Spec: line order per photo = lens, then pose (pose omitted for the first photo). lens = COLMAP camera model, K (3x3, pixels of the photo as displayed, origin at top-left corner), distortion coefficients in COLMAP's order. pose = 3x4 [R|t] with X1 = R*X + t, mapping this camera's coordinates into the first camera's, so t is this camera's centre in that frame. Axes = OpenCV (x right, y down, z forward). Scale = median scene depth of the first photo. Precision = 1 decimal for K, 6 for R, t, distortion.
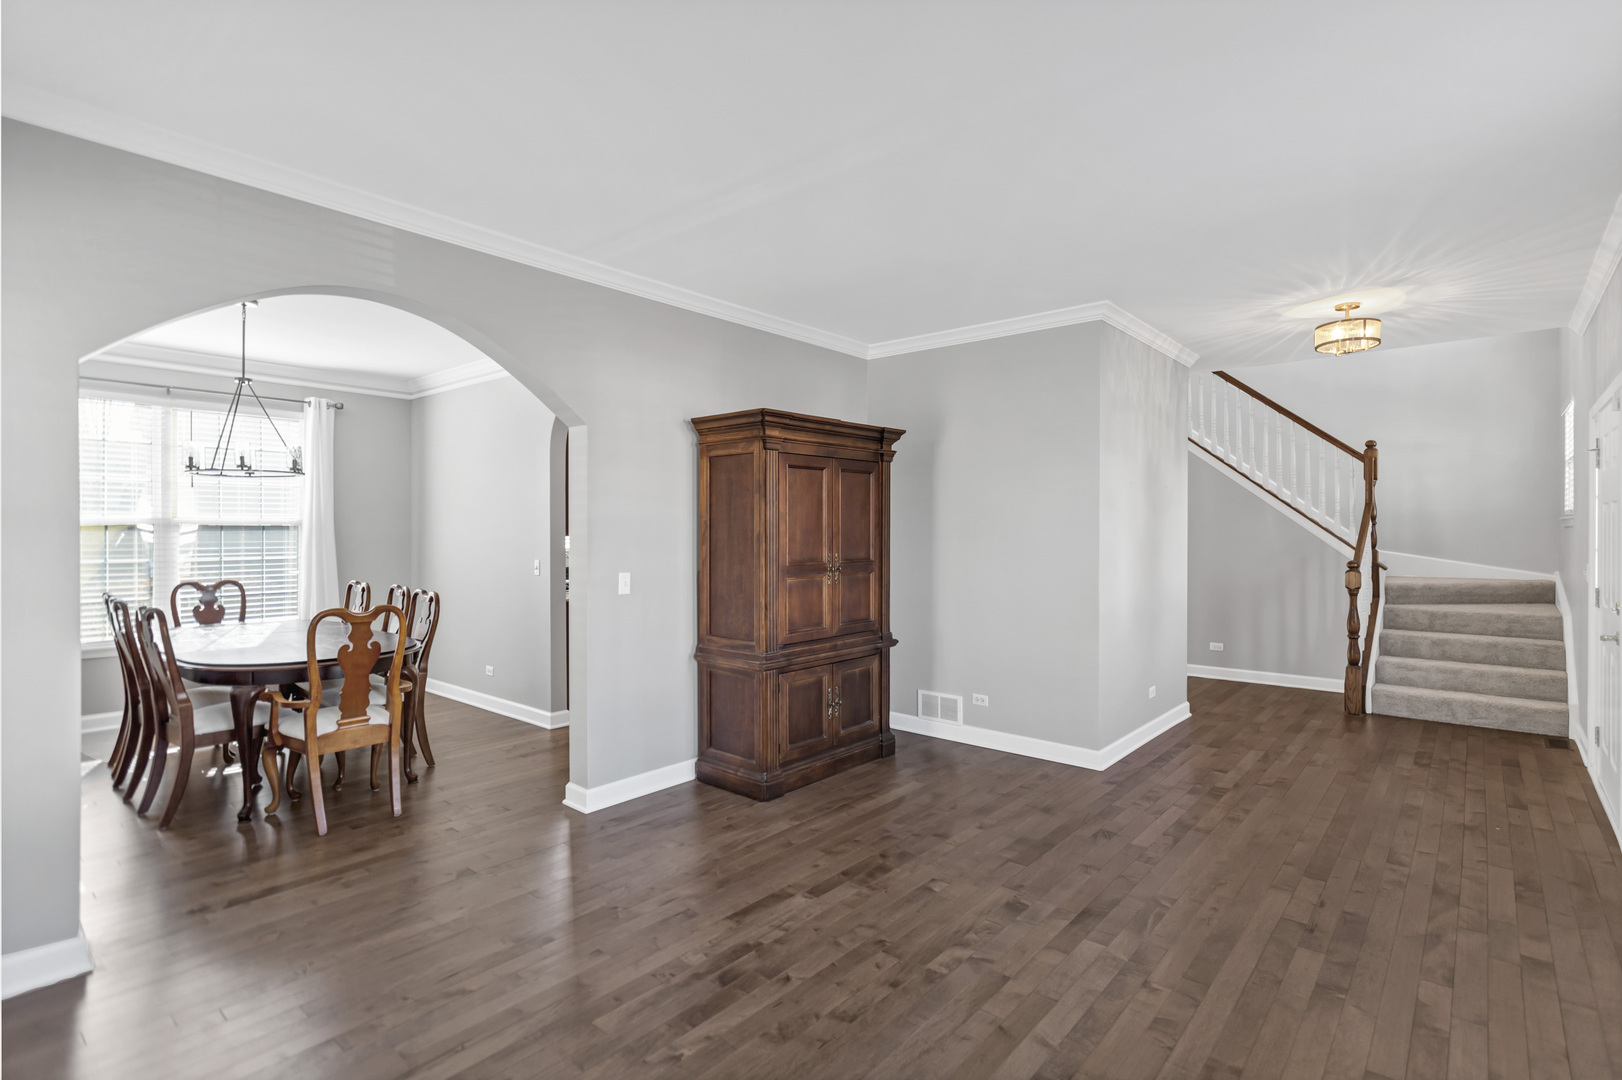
lens RADIAL K [[797.5, 0, 812.6], [0, 797.5, 537.6], [0, 0, 1]] dist [0.004049, 0.000137]
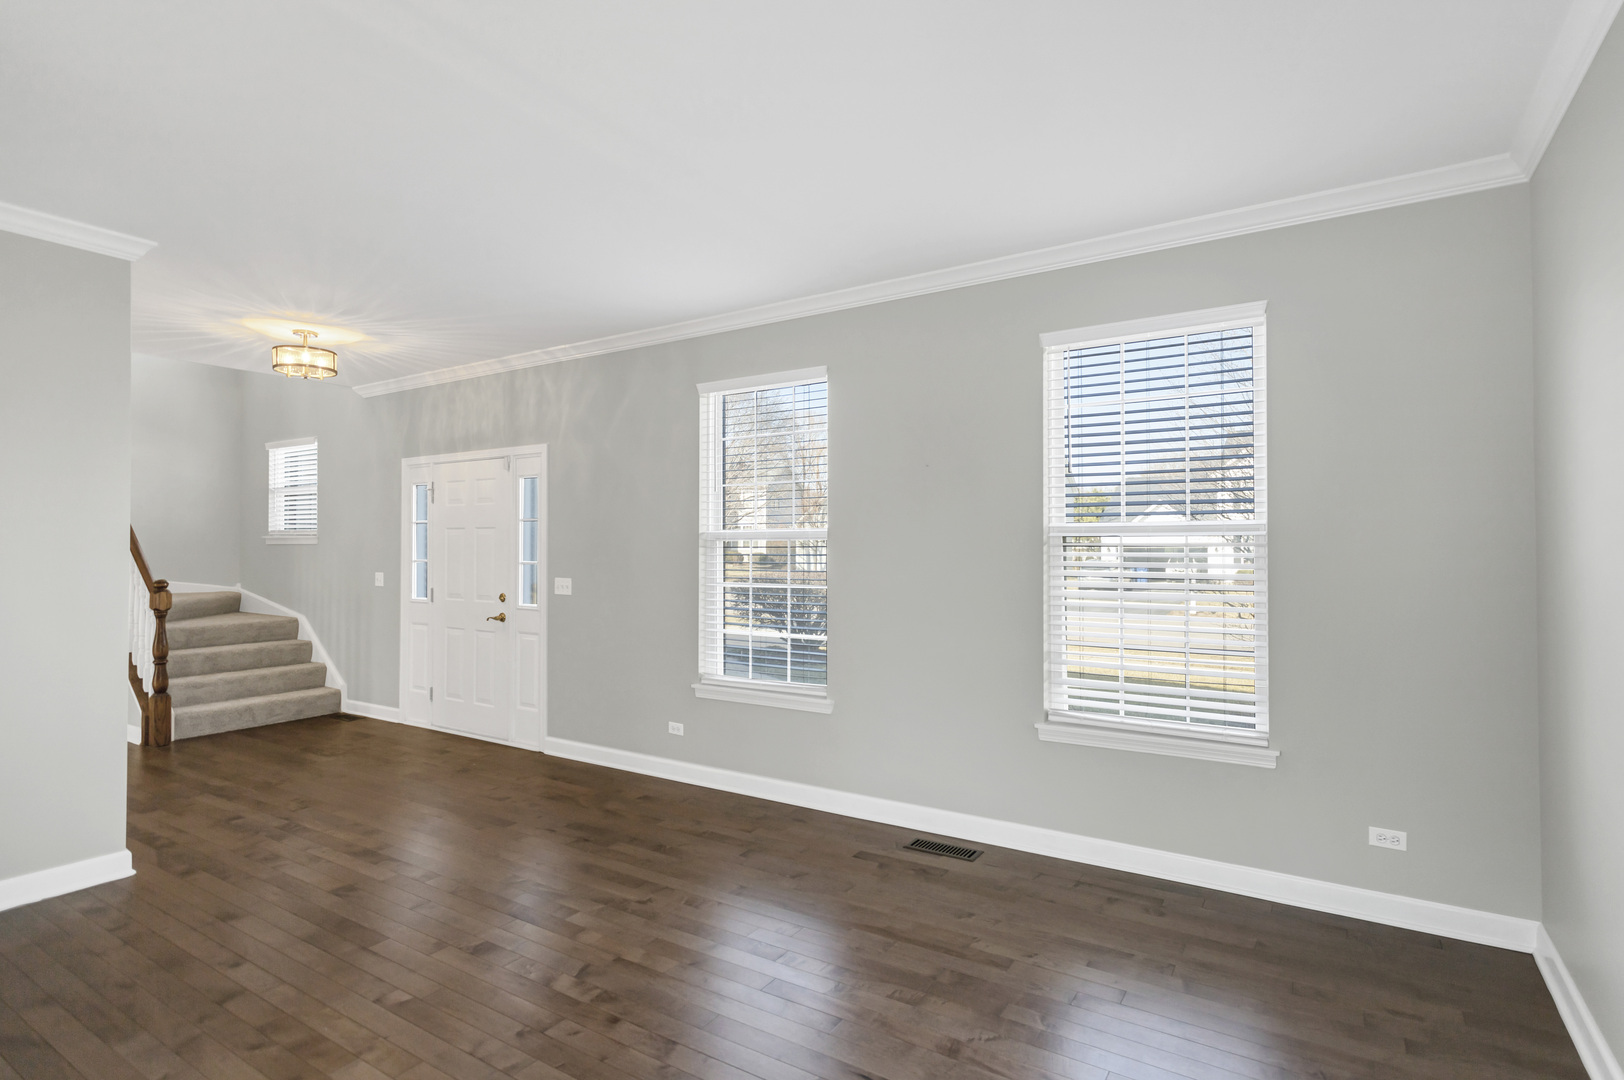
lens RADIAL K [[798.5, 0, 845.8], [0, 798.5, 540.5], [0, 0, 1]] dist [0.004049, 0.000137]
pose [[-0.164698, 0.008905, 0.986304, -0.518023], [0.012031, 0.999903, -0.007019, -0.001903], [-0.986271, 0.010710, -0.164789, 0.511811]]
